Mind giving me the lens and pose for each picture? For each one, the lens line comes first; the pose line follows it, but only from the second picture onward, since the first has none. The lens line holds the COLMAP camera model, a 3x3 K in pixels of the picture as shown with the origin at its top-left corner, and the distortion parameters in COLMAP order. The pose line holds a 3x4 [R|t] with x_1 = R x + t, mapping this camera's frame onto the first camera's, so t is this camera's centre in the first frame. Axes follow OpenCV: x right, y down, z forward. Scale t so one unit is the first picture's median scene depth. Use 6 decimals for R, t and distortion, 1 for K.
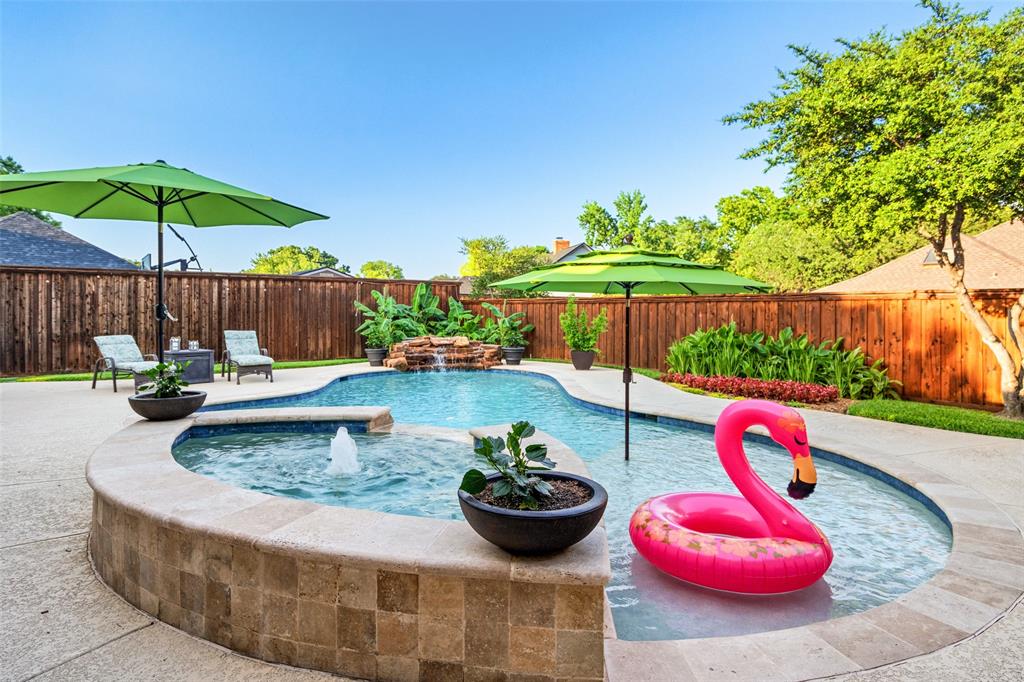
lens RADIAL K [[567.0, 0, 531.7], [0, 567.0, 305.4], [0, 0, 1]] dist [0.008810, 0.000307]
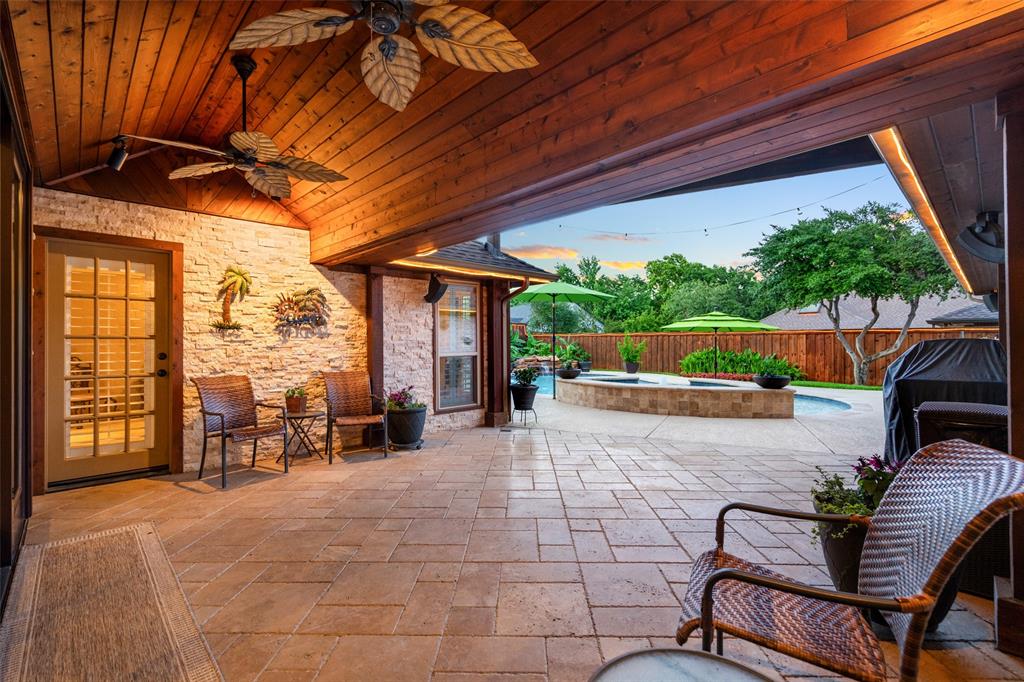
lens RADIAL K [[464.0, 0, 507.9], [0, 464.0, 340.2], [0, 0, 1]] dist [-0.001455, 0.001294]
pose [[0.996795, -0.002884, 0.079951, -0.351521], [0.002801, 0.999995, 0.001152, 0.004253], [-0.079954, -0.000924, 0.996798, -0.367631]]
